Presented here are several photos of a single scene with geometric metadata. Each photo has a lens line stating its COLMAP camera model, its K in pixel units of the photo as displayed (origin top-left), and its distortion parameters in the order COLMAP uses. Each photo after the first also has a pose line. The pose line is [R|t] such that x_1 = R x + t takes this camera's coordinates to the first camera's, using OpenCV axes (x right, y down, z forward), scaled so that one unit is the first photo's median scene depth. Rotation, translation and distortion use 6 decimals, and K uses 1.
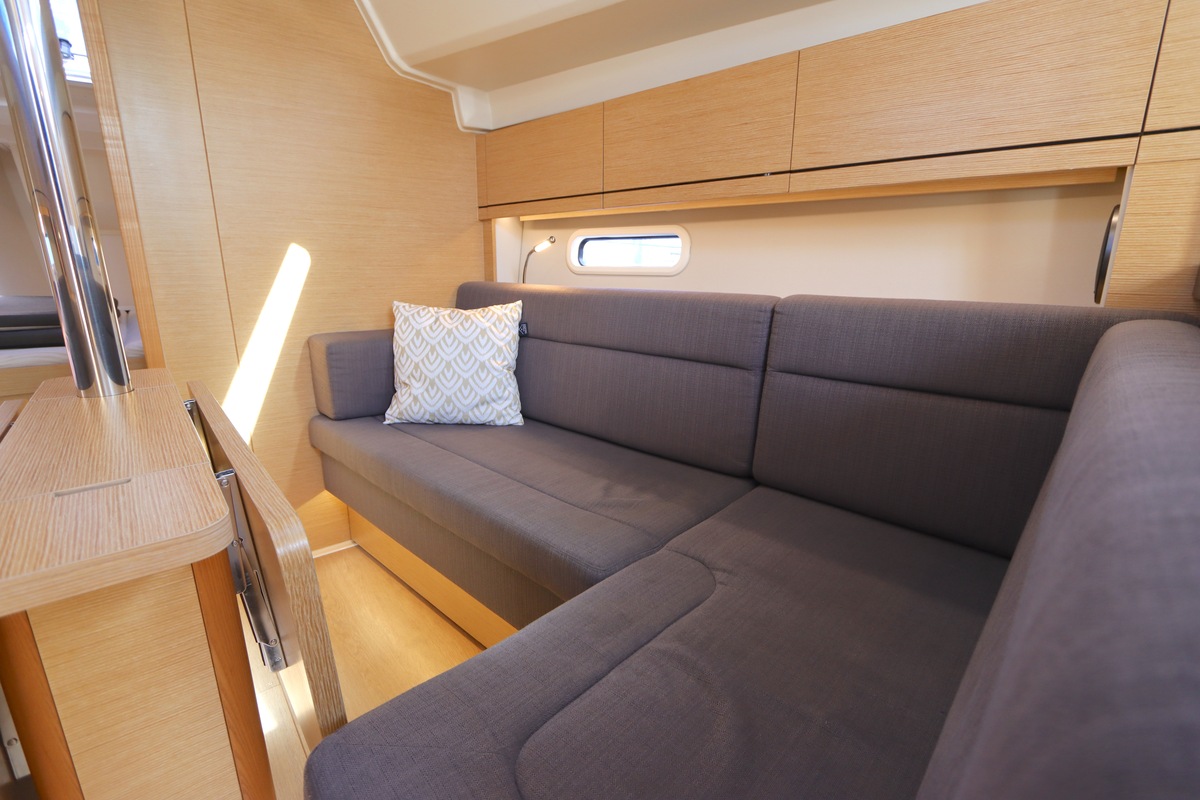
lens RADIAL K [[554.7, 0, 603.4], [0, 554.7, 406.2], [0, 0, 1]] dist [-0.021174, 0.003060]
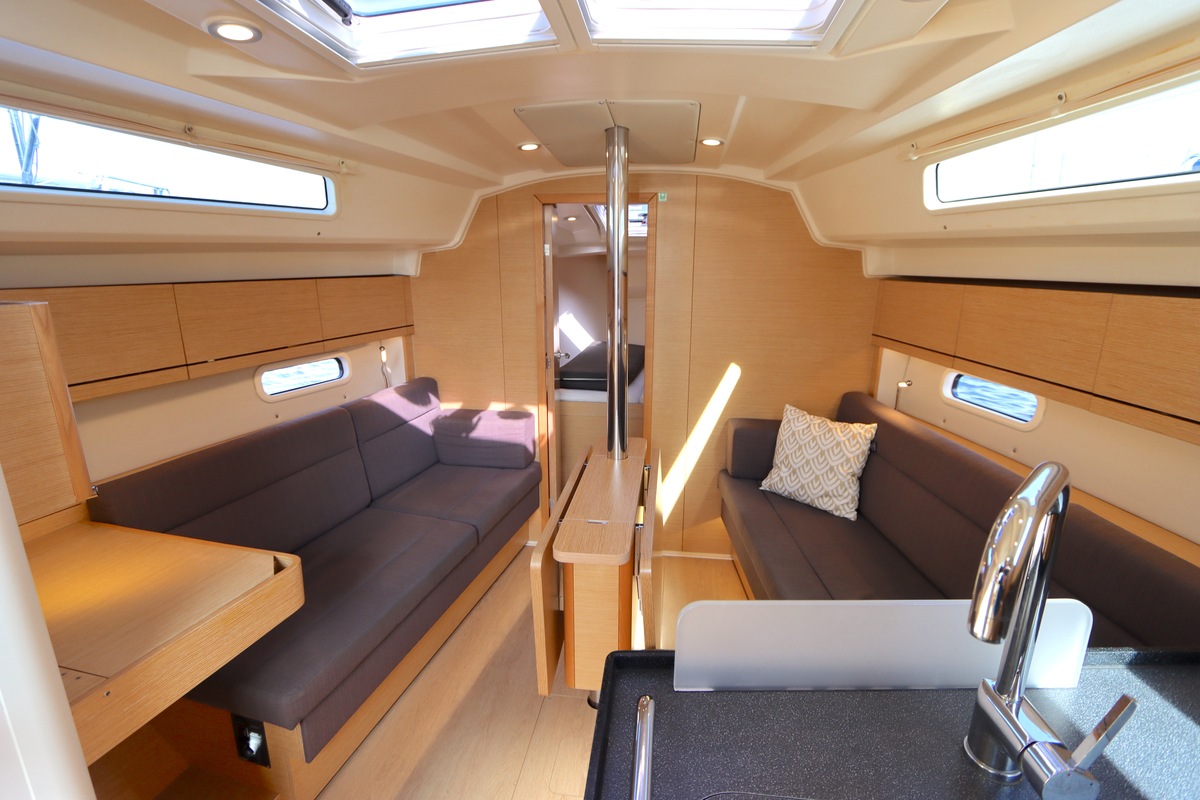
lens RADIAL K [[554.7, 0, 602.8], [0, 554.7, 396.8], [0, 0, 1]] dist [-0.021174, 0.003060]
pose [[0.675319, 0.171164, -0.717389, 0.332206], [-0.187969, 0.980520, 0.057000, -0.213181], [0.713170, 0.096354, 0.694337, -0.333276]]
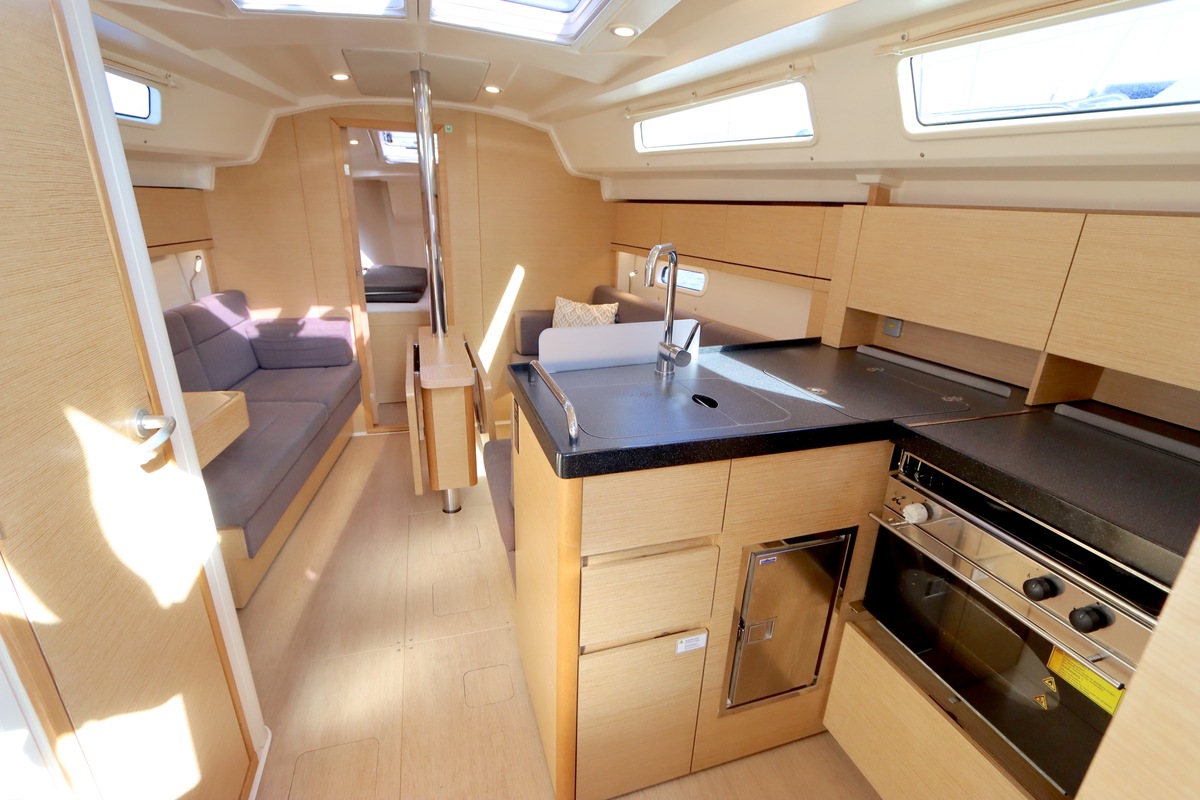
lens RADIAL K [[554.7, 0, 603.5], [0, 554.7, 400.6], [0, 0, 1]] dist [-0.021174, 0.003060]
pose [[0.924119, 0.151769, -0.350671, 0.521175], [-0.124288, 0.987221, 0.099732, -0.048885], [0.361326, -0.048580, 0.931173, -0.778057]]
